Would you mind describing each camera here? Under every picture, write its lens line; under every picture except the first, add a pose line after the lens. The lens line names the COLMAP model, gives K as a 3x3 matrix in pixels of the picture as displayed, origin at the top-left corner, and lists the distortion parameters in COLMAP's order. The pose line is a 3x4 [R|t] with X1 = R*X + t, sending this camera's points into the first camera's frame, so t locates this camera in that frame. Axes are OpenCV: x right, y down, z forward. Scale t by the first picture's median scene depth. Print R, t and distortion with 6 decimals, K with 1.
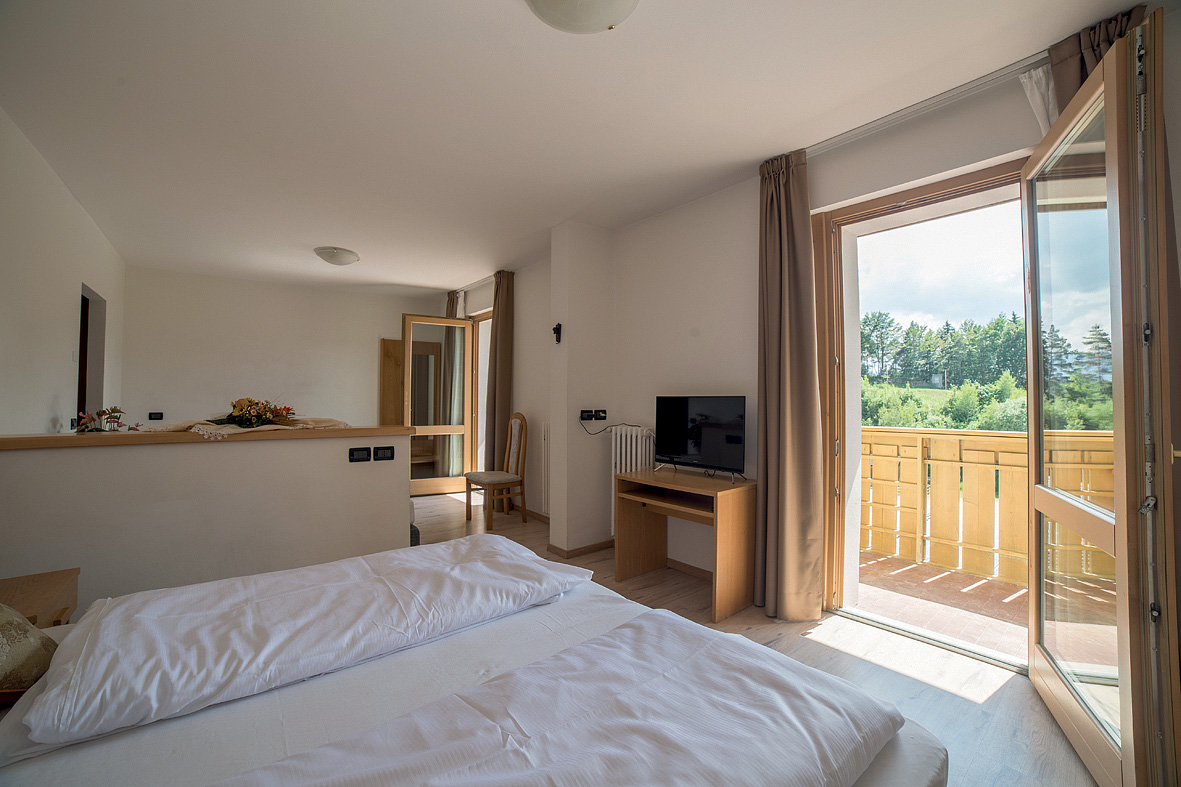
lens RADIAL K [[506.8, 0, 590.5], [0, 506.8, 393.5], [0, 0, 1]] dist [-0.061176, 0.000121]
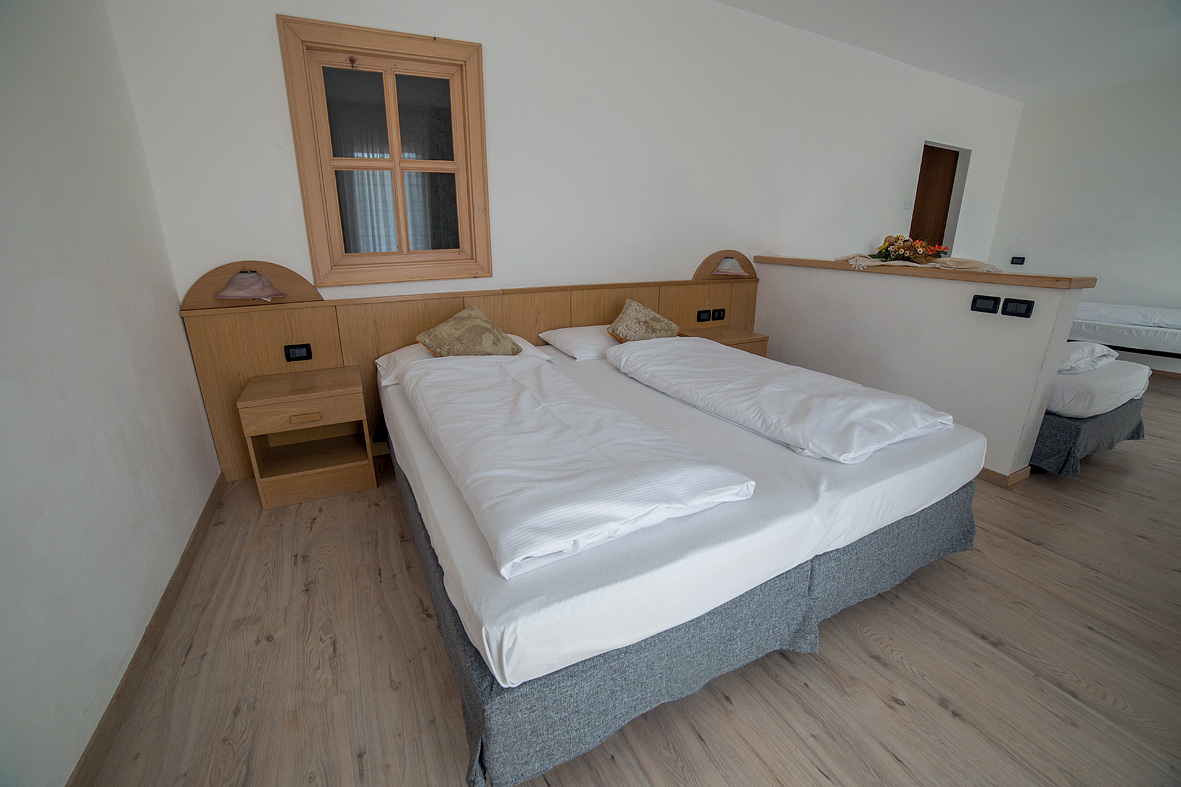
lens RADIAL K [[506.8, 0, 590.5], [0, 506.8, 393.5], [0, 0, 1]] dist [-0.061176, 0.000121]
pose [[-0.247834, 0.282573, -0.926677, 0.595639], [0.008016, 0.957084, 0.289701, 0.021263], [0.968769, 0.064369, -0.239463, 0.574917]]
